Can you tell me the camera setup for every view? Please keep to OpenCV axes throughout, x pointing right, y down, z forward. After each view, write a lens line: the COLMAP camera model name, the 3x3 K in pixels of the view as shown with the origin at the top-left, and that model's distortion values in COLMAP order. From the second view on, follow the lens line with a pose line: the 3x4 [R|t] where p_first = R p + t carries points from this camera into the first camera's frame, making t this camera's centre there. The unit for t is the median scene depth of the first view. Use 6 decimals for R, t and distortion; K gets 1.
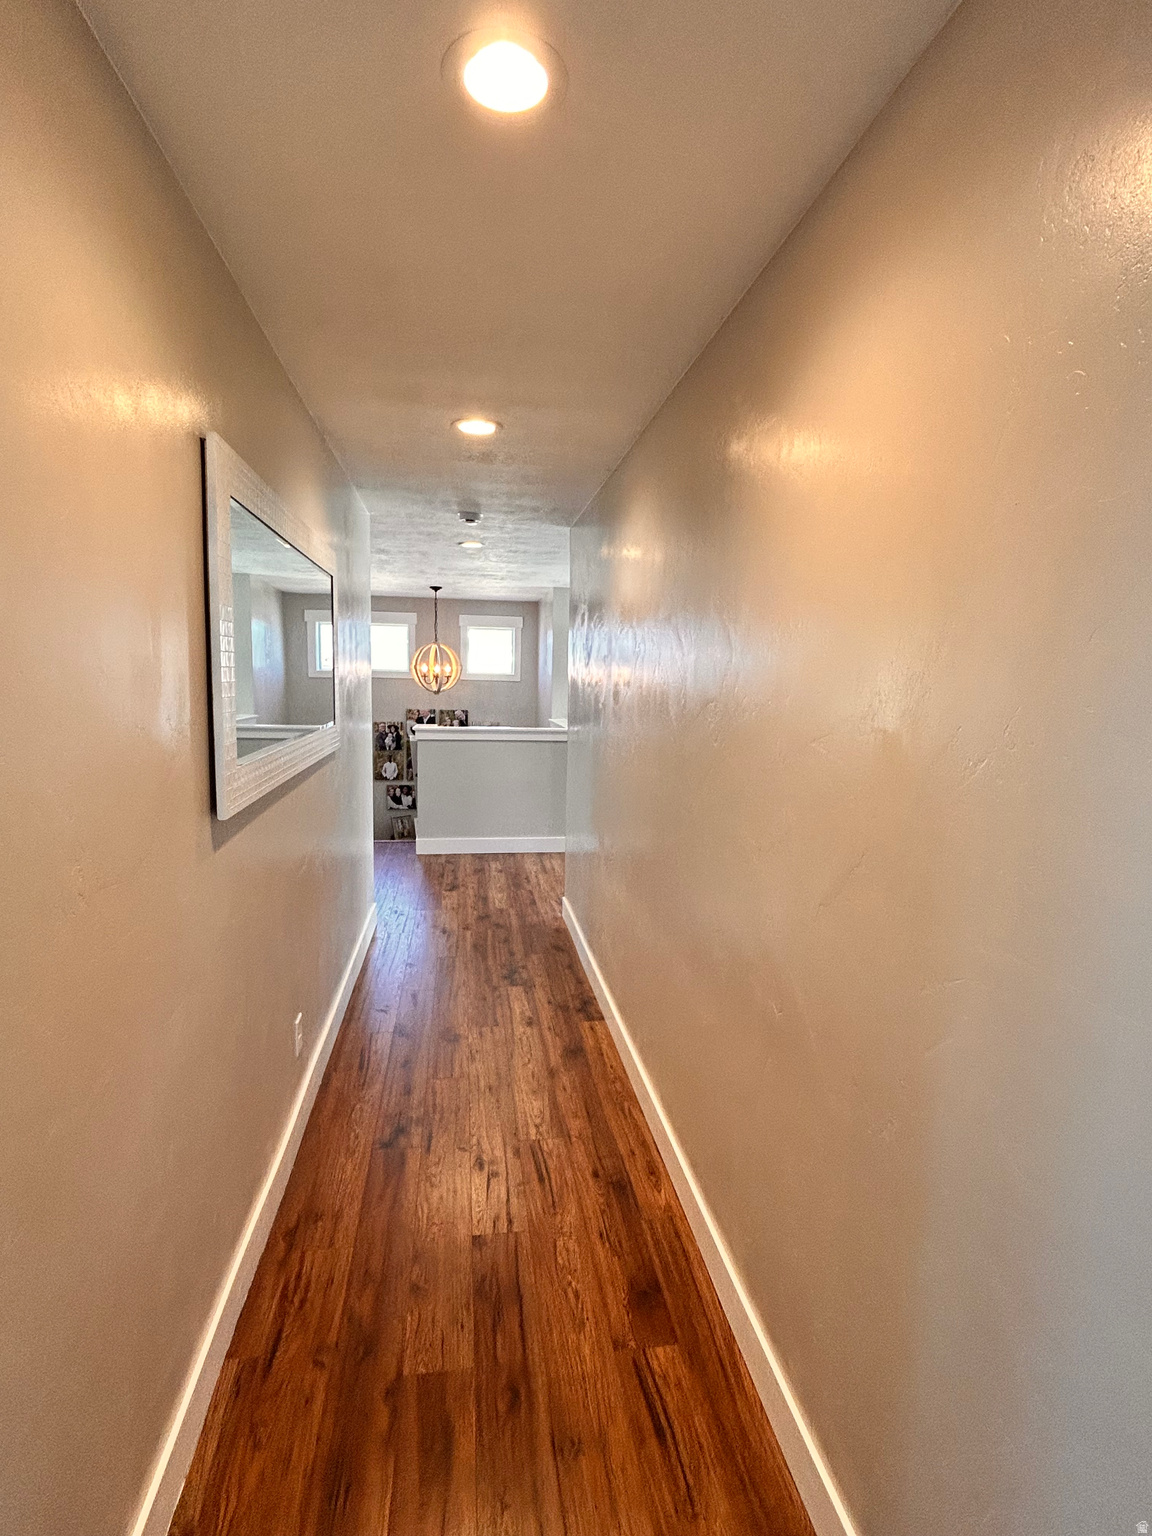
lens RADIAL K [[778.5, 0, 576.0], [0, 778.5, 768.0], [0, 0, 1]] dist [-0.004144, -0.000333]
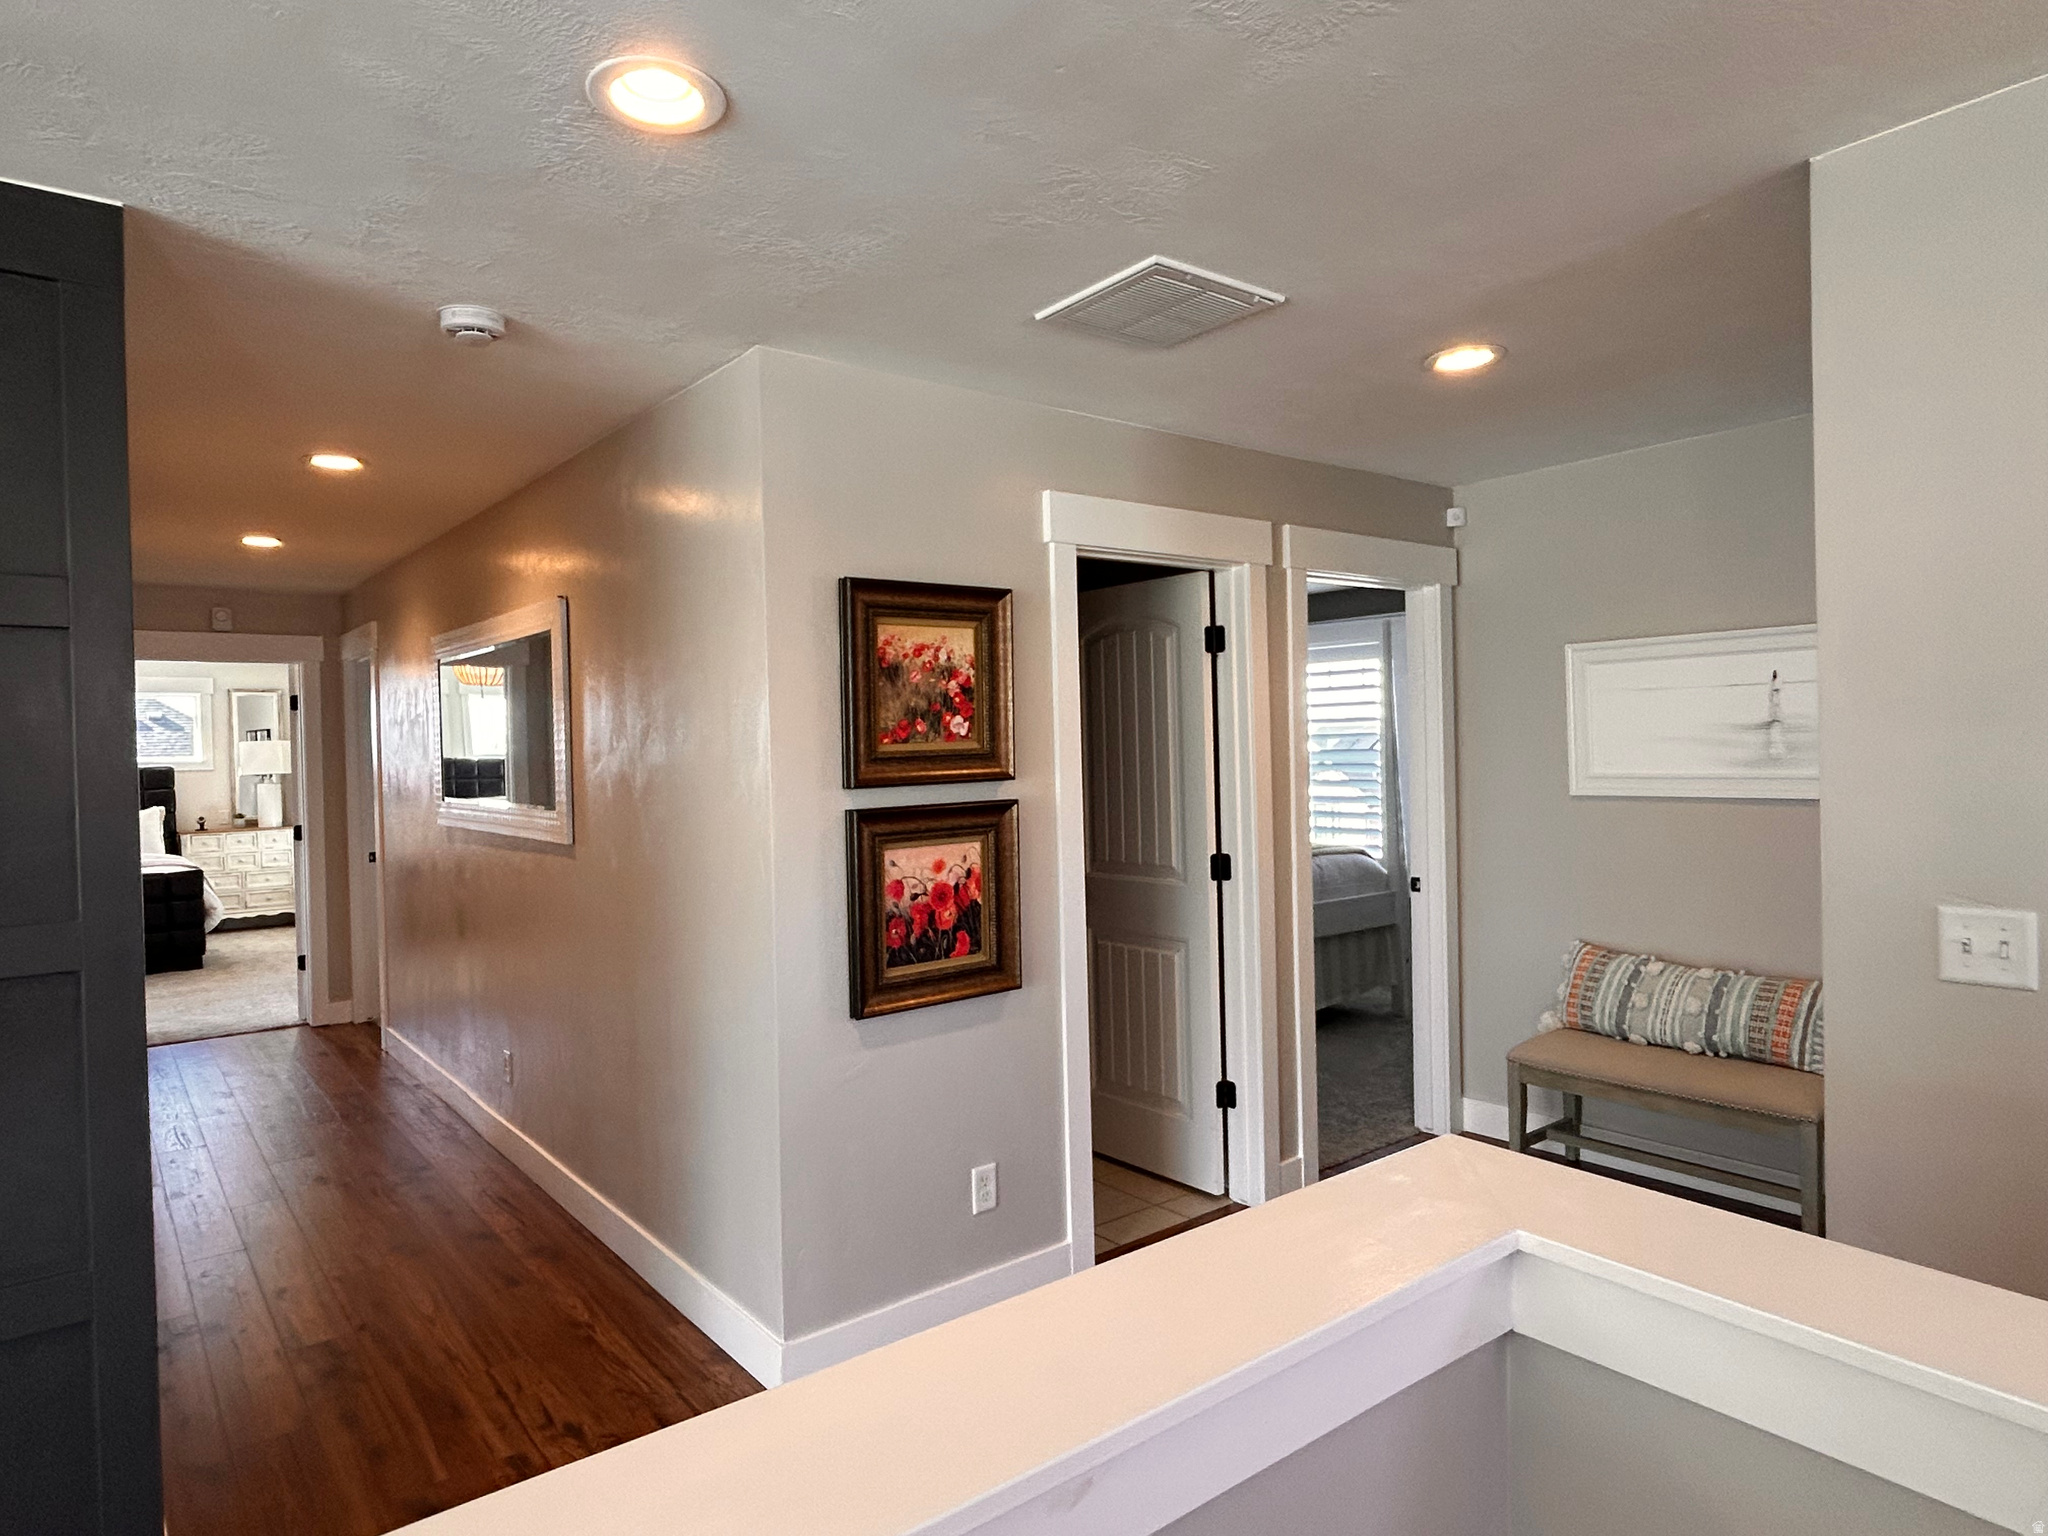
lens RADIAL K [[1214.0, 0, 1022.0], [0, 1214.0, 761.1], [0, 0, 1]] dist [0.002103, -0.000036]
pose [[-0.863899, 0.006518, -0.503623, -0.030396], [-0.055288, 0.992646, 0.107686, -0.086820], [0.500622, 0.120874, -0.857186, 0.746323]]
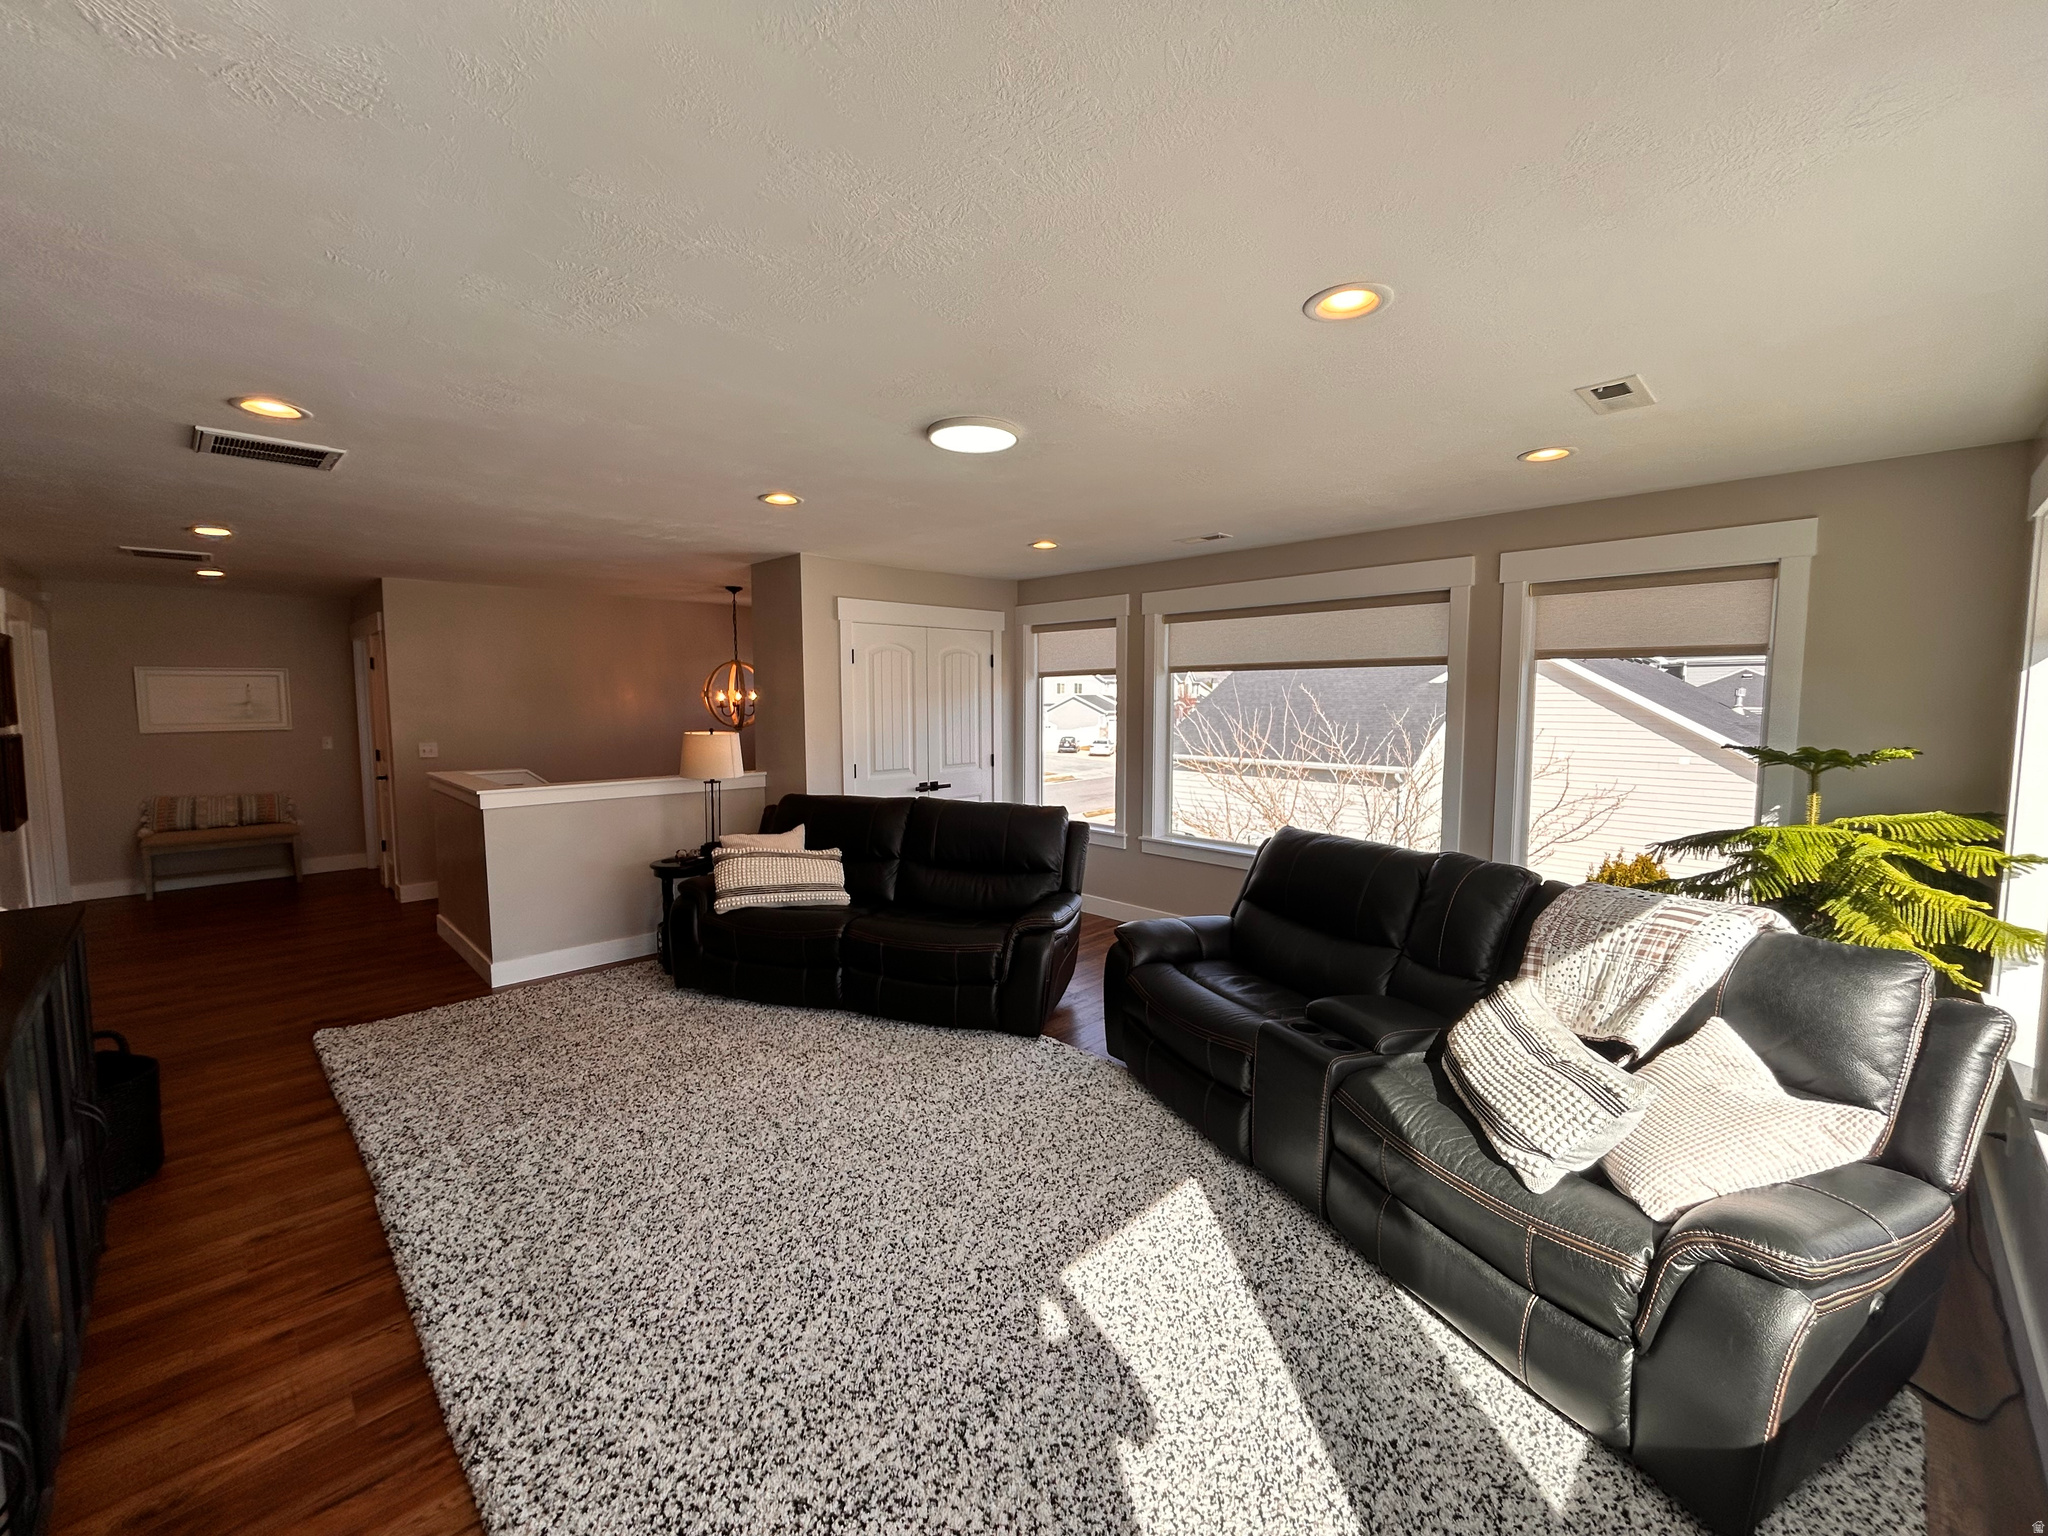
lens RADIAL K [[823.7, 0, 1021.8], [0, 823.7, 764.3], [0, 0, 1]] dist [0.000552, 0.000070]
pose [[0.595449, 0.044039, -0.802185, 0.545545], [-0.084497, 0.996391, -0.008020, -0.068890], [0.798937, 0.072557, 0.597022, 0.648702]]
